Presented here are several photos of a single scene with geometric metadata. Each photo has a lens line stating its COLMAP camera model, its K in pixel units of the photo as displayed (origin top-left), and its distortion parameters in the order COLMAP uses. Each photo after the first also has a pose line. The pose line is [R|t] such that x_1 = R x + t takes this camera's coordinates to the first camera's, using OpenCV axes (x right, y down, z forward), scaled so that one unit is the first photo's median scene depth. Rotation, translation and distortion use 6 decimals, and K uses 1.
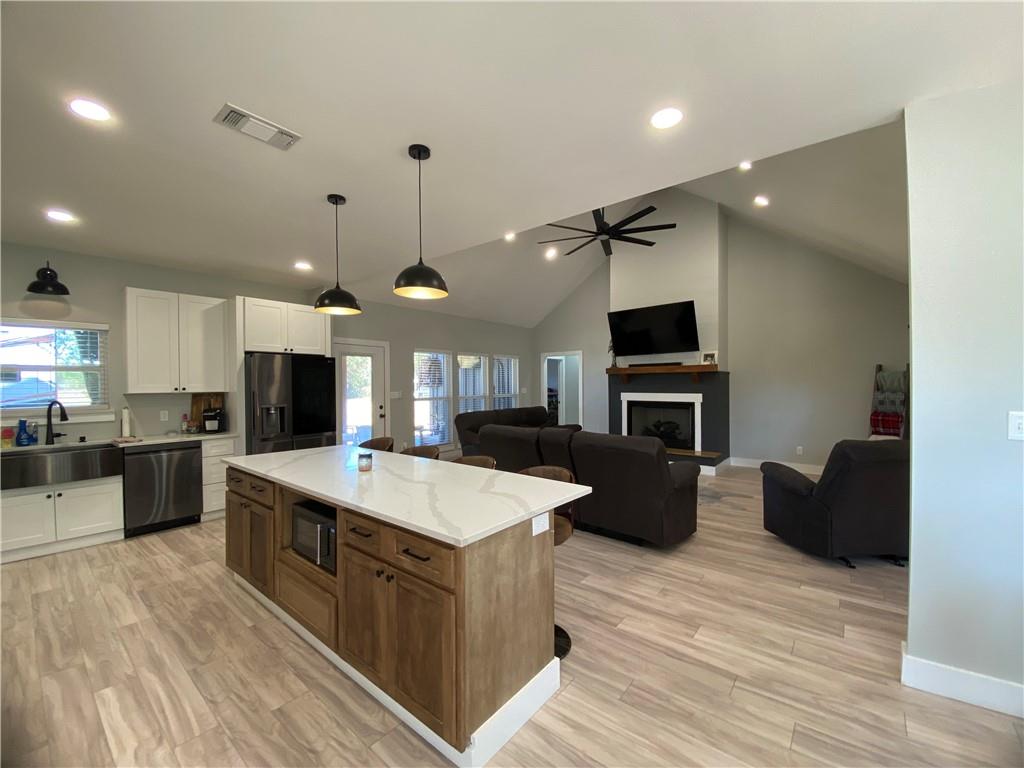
lens RADIAL K [[414.9, 0, 512.0], [0, 414.9, 384.0], [0, 0, 1]] dist [0.000302, -0.011590]
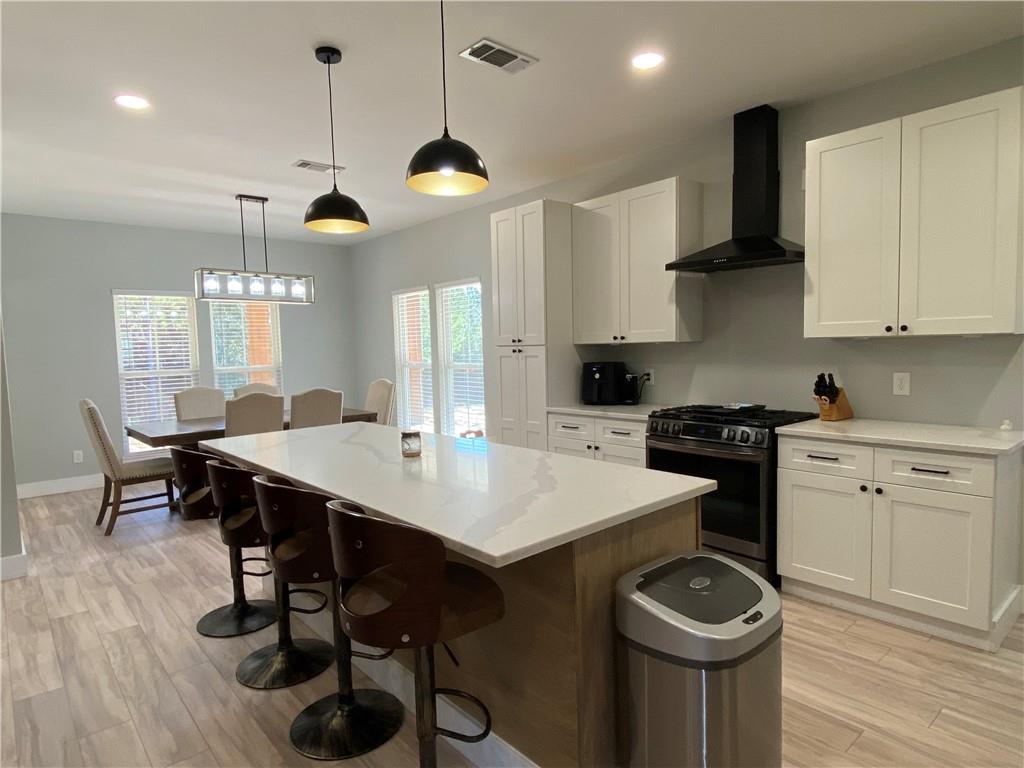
lens RADIAL K [[593.9, 0, 506.5], [0, 593.9, 386.7], [0, 0, 1]] dist [0.024442, -0.001319]
pose [[-0.983743, 0.016370, 0.178833, -0.405078], [0.029731, 0.996941, 0.072288, 0.016884], [-0.177102, 0.076430, -0.981220, 1.141533]]
